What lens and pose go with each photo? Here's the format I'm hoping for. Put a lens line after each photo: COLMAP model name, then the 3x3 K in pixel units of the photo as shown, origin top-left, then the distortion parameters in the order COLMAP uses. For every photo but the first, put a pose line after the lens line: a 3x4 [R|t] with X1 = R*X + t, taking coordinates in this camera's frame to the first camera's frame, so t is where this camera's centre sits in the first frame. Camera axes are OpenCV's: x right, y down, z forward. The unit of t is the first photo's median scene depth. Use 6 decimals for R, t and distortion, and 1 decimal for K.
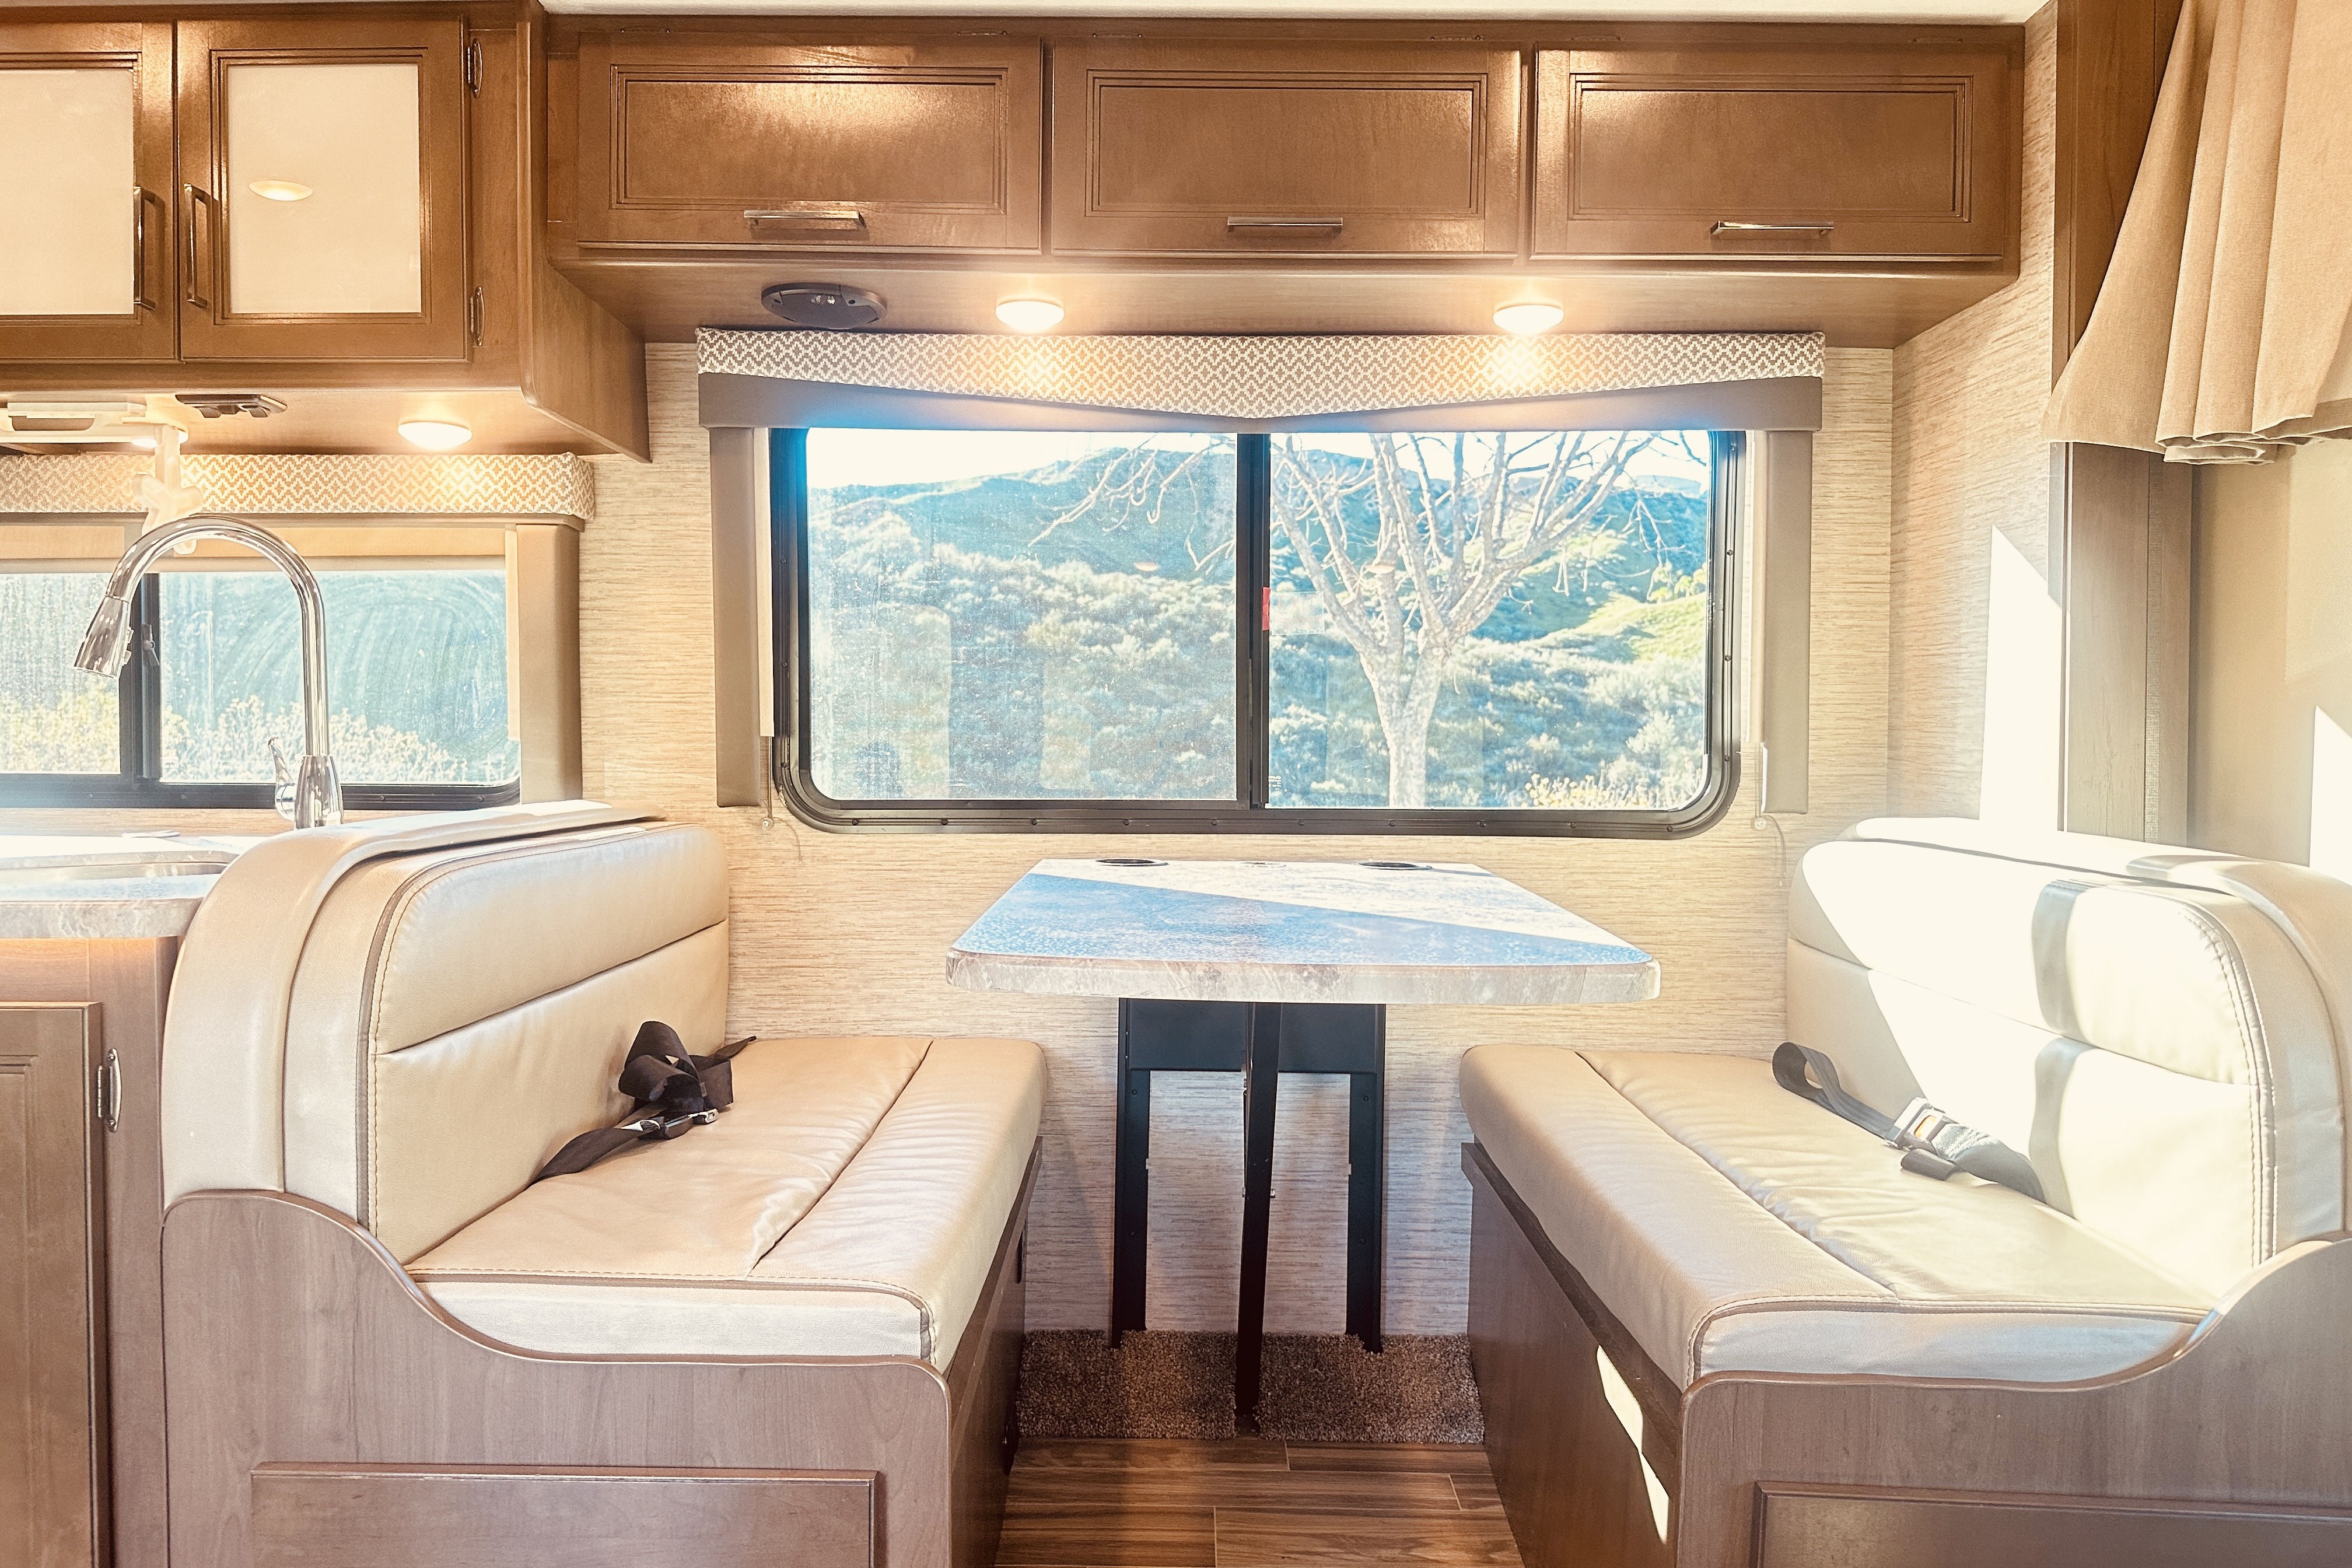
lens RADIAL K [[1642.1, 0, 1184.4], [0, 1642.1, 798.0], [0, 0, 1]] dist [0.084312, -0.138312]
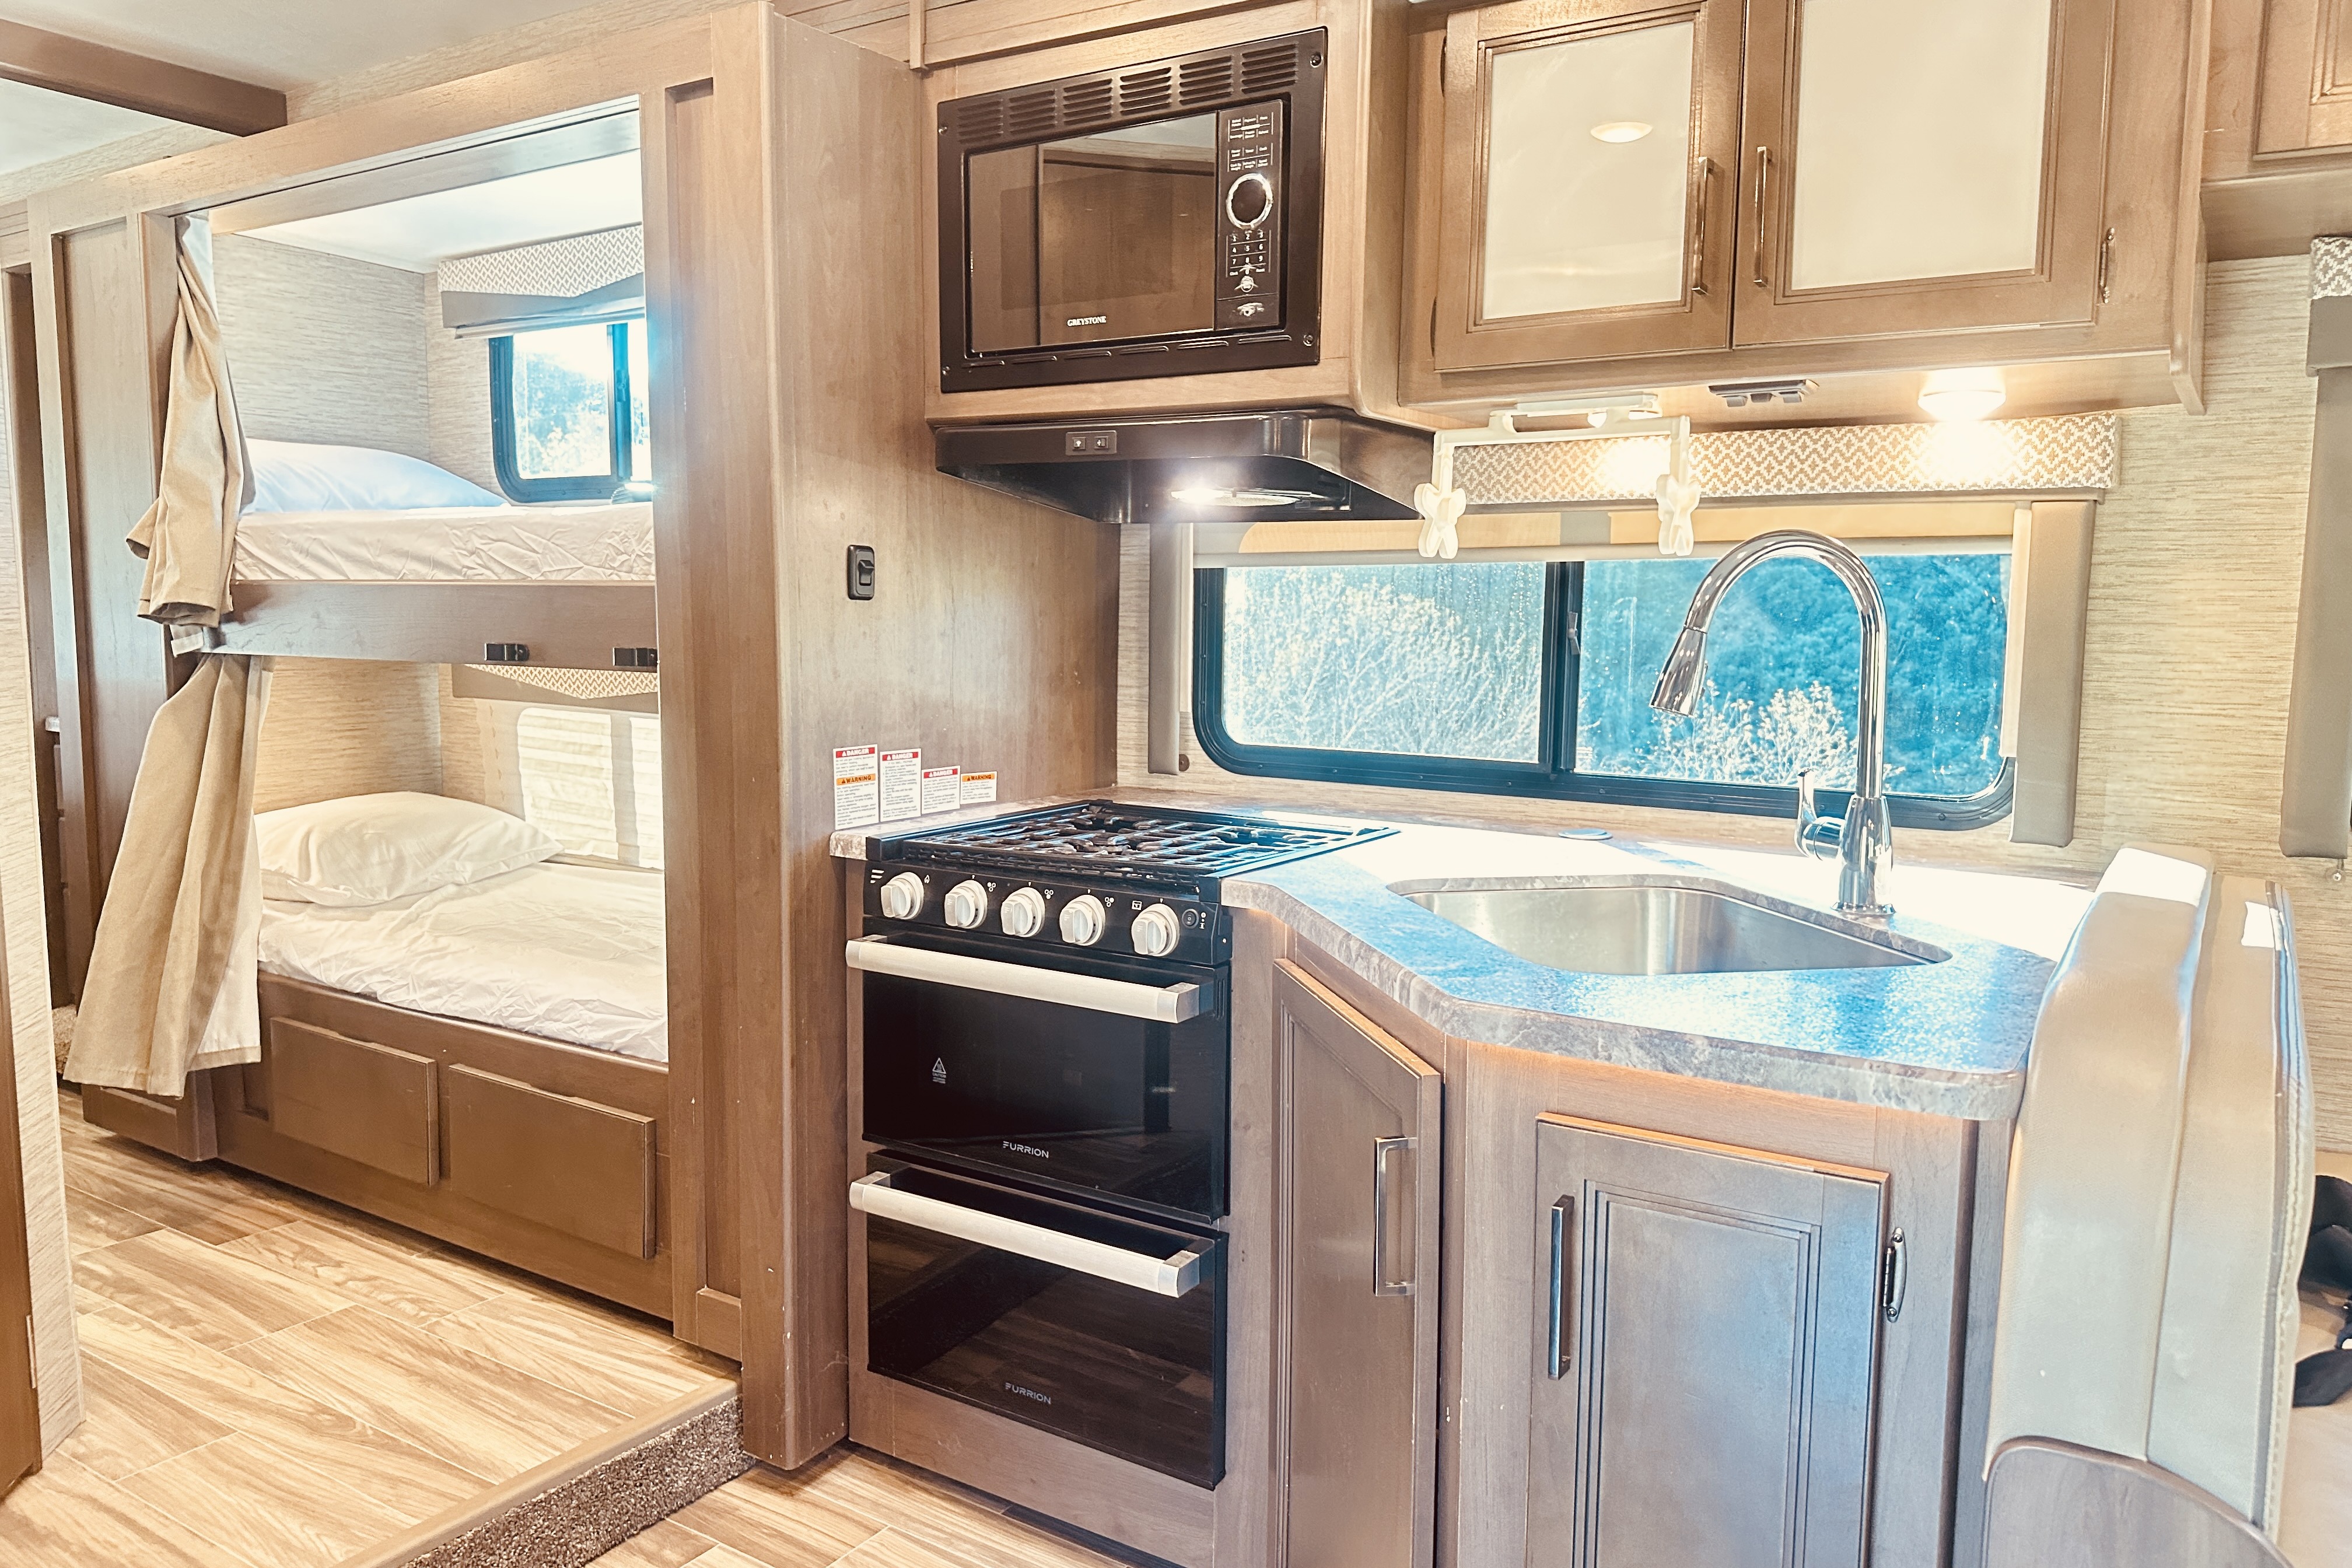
lens RADIAL K [[1666.7, 0, 1189.0], [0, 1666.7, 783.0], [0, 0, 1]] dist [0.048071, -0.076922]
pose [[0.845723, 0.063273, -0.529857, -0.294850], [-0.023121, 0.996358, 0.082076, -0.080596], [0.533120, -0.057163, 0.844106, 0.051059]]
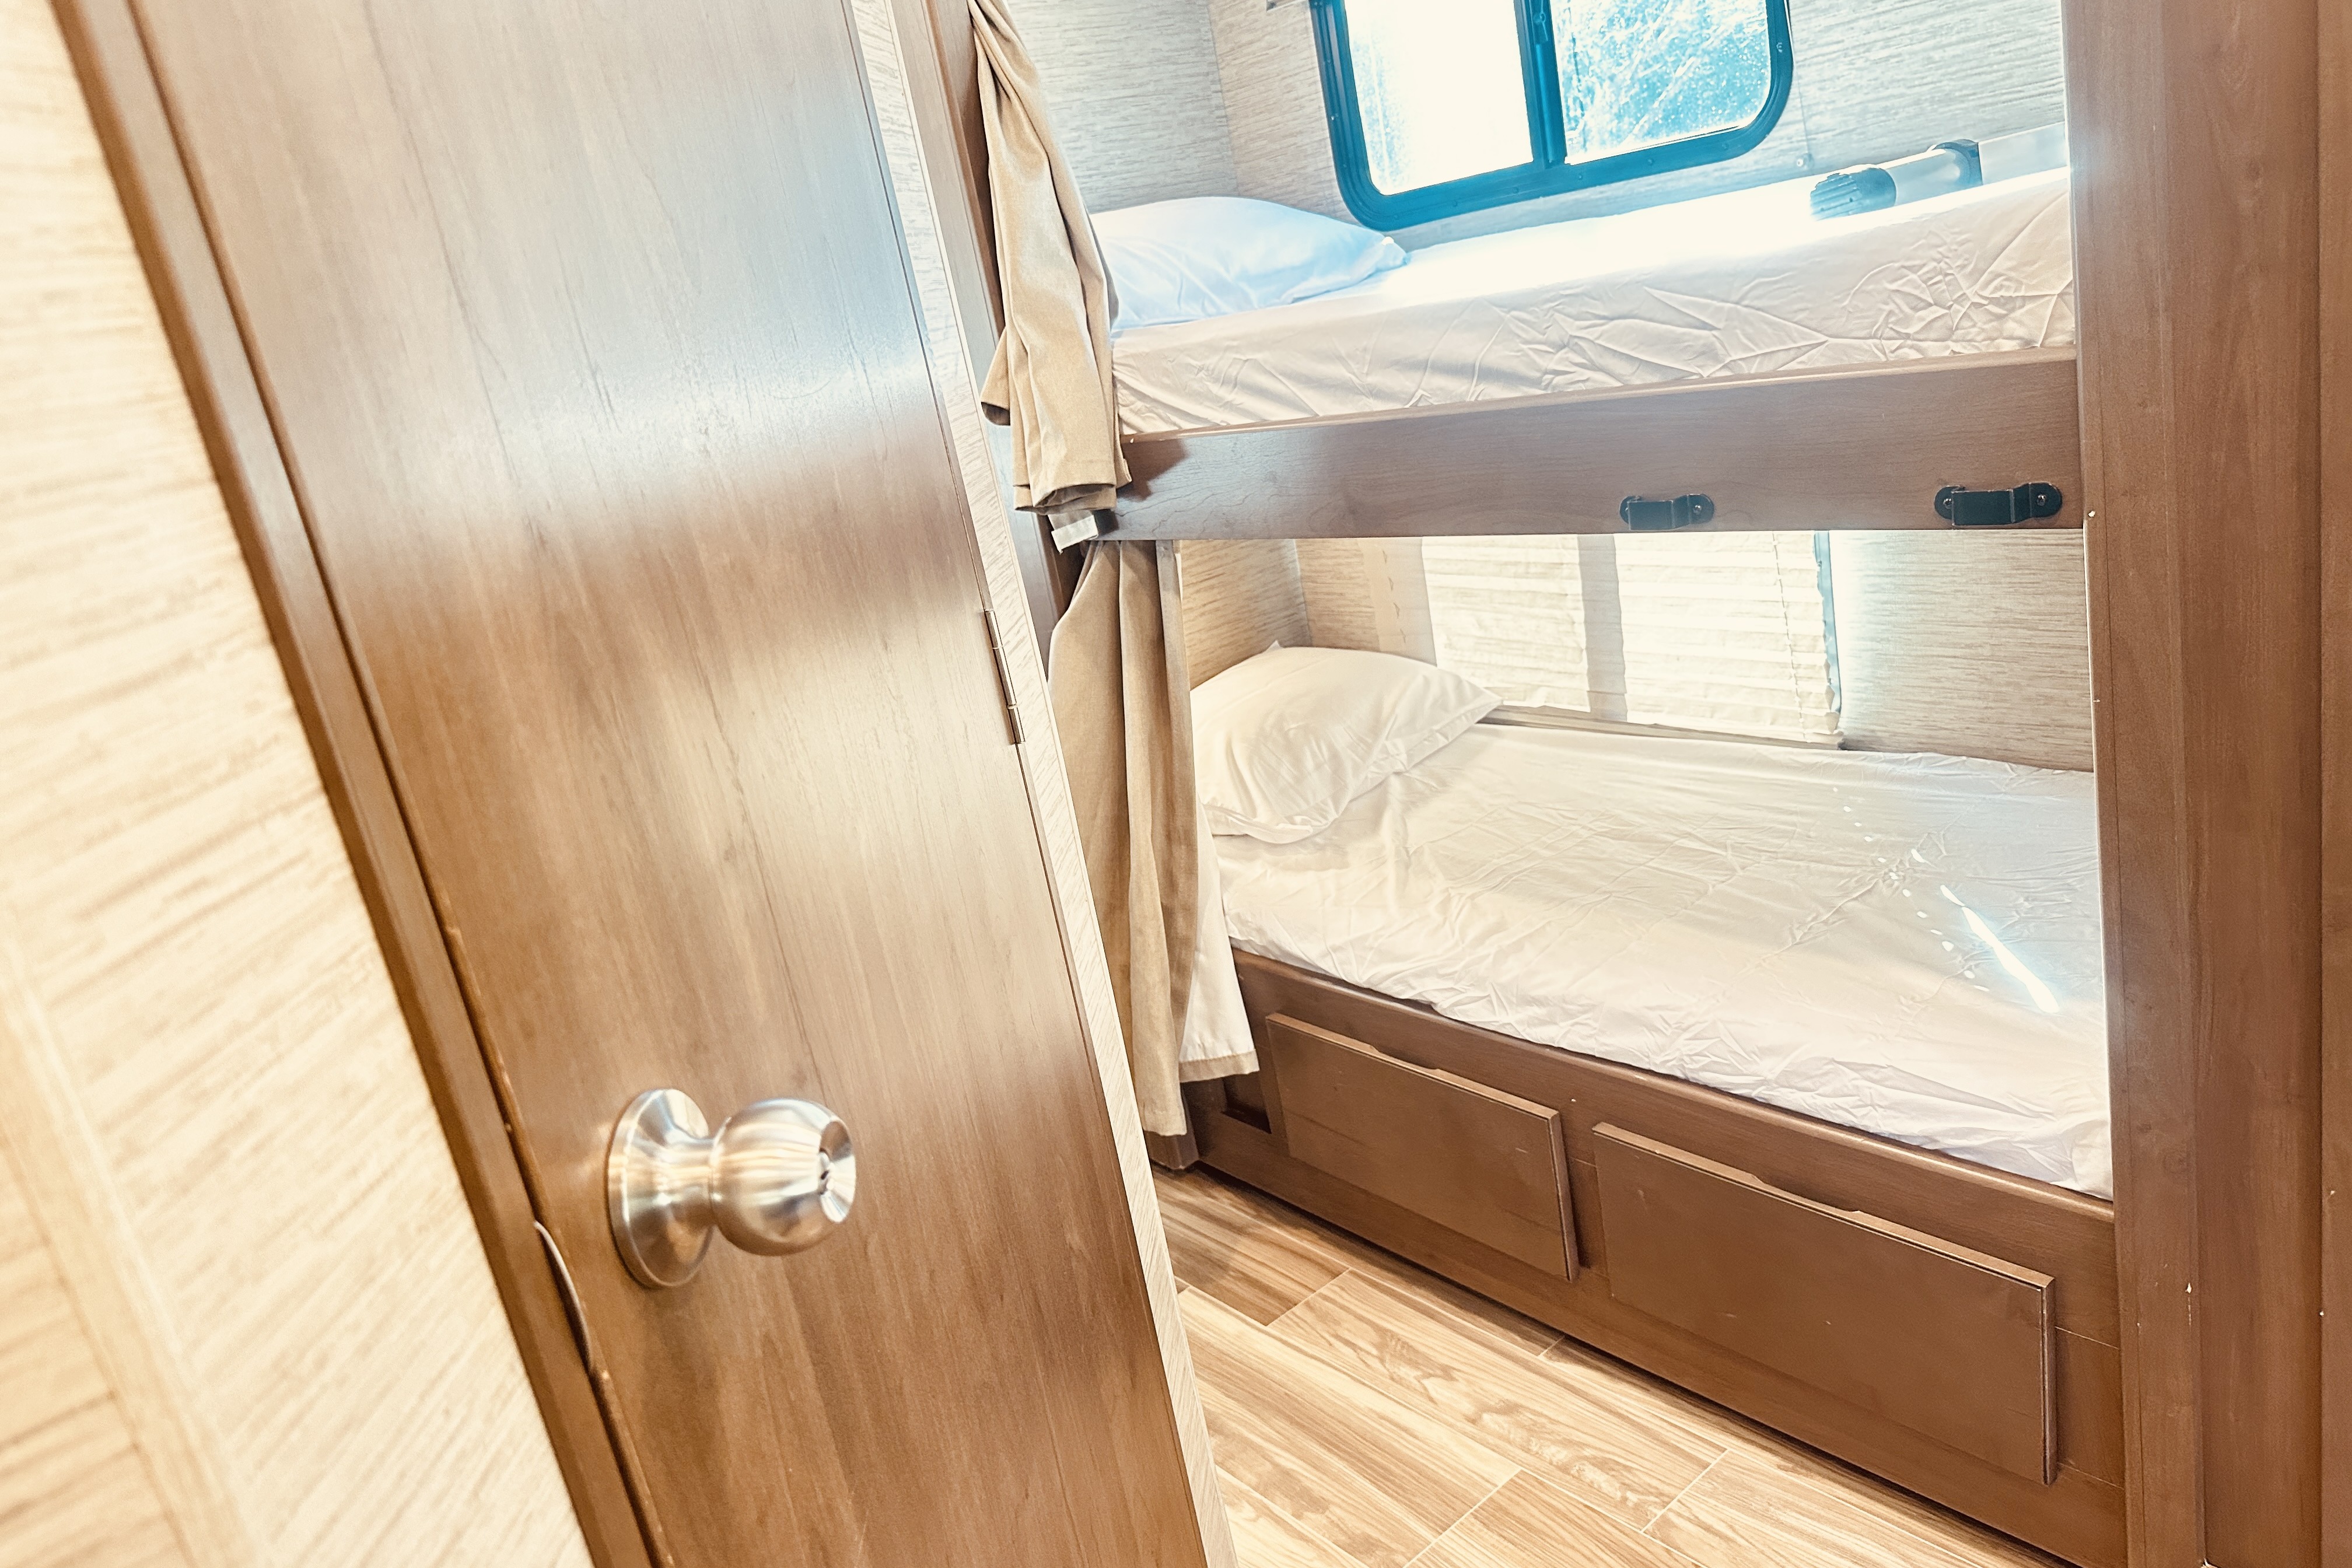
lens RADIAL K [[1645.6, 0, 1174.8], [0, 1645.6, 771.9], [0, 0, 1]] dist [0.165541, -0.339559]
pose [[0.631635, 0.099082, -0.768908, -0.836117], [0.164394, 0.952127, 0.257737, -0.160662], [0.757635, -0.289200, 0.585109, 0.186715]]
